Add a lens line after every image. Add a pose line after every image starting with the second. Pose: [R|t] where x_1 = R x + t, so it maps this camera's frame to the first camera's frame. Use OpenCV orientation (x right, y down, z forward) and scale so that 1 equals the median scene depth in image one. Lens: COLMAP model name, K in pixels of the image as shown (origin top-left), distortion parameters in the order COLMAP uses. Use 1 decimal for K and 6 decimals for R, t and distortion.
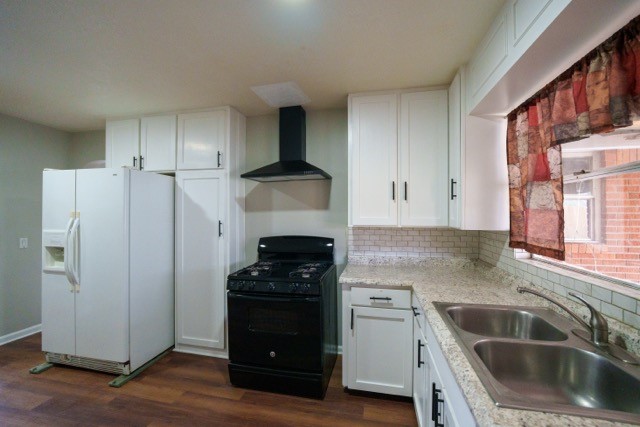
lens RADIAL K [[273.4, 0, 320.0], [0, 273.4, 213.5], [0, 0, 1]] dist [-0.018738, 0.000326]
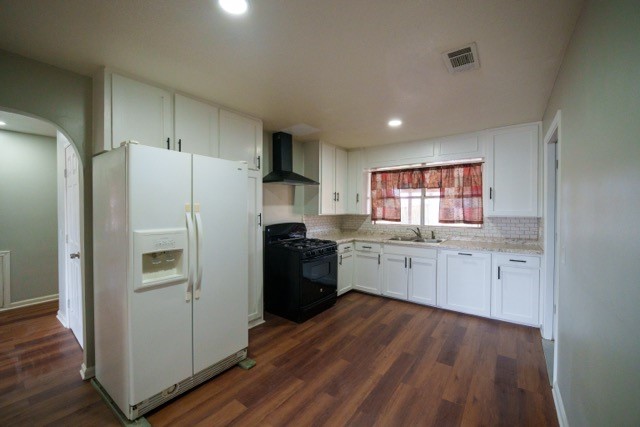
lens RADIAL K [[273.4, 0, 320.0], [0, 273.4, 213.5], [0, 0, 1]] dist [-0.018738, 0.000326]
pose [[0.389235, -0.017028, 0.920981, -1.549602], [-0.008659, 0.999717, 0.022144, -0.002346], [-0.921098, -0.016594, 0.388977, 0.307953]]
